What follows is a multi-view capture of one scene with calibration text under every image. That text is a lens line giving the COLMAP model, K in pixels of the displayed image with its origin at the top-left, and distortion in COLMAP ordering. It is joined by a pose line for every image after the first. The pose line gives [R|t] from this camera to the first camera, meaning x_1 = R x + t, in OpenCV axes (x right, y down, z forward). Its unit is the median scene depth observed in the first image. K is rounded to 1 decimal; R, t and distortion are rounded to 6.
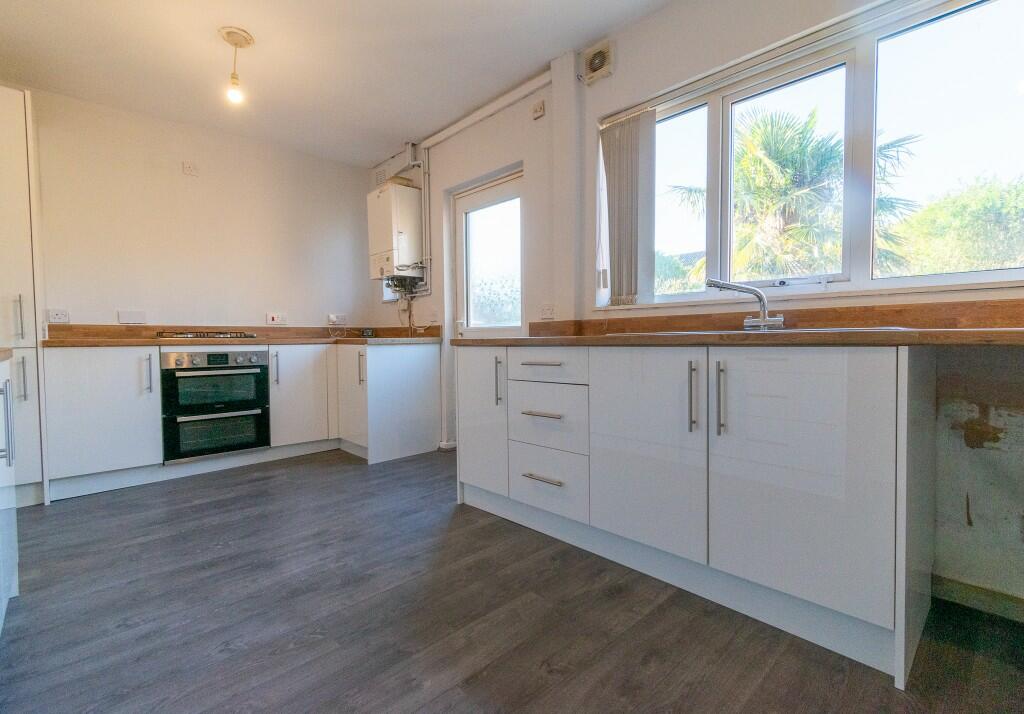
lens RADIAL K [[474.6, 0, 535.4], [0, 474.6, 356.9], [0, 0, 1]] dist [0.000285, 0.000474]
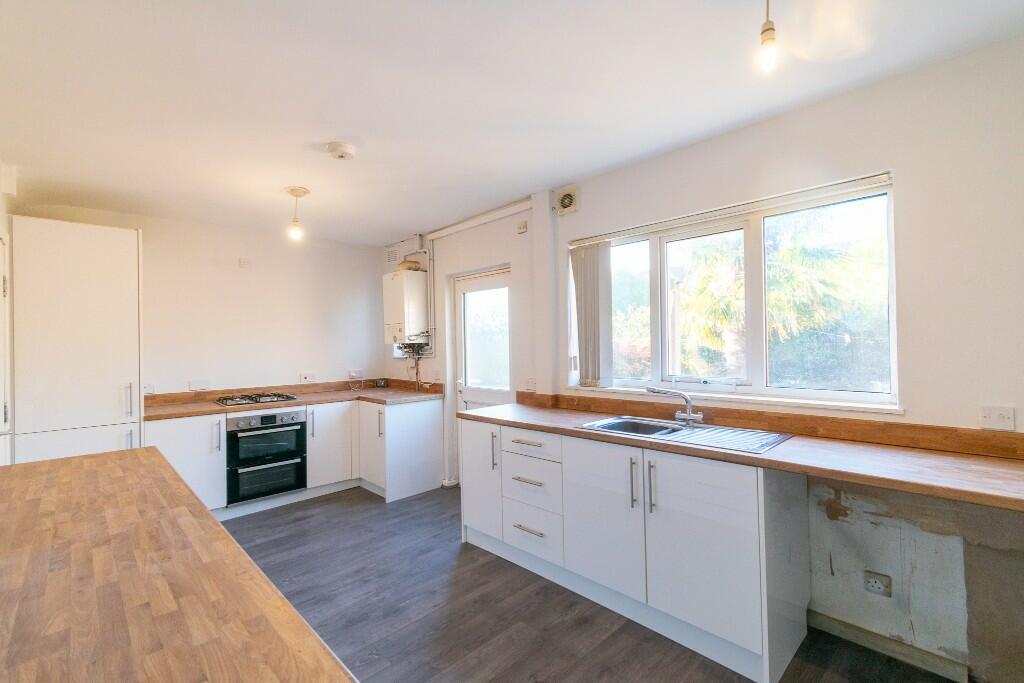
lens RADIAL K [[452.5, 0, 512.0], [0, 452.5, 341.5], [0, 0, 1]] dist [0.001543, -0.000229]
pose [[0.999809, -0.010393, -0.016530, -0.004253], [0.009622, 0.998890, -0.046111, -0.170830], [0.016991, 0.045943, 0.998800, -0.234679]]
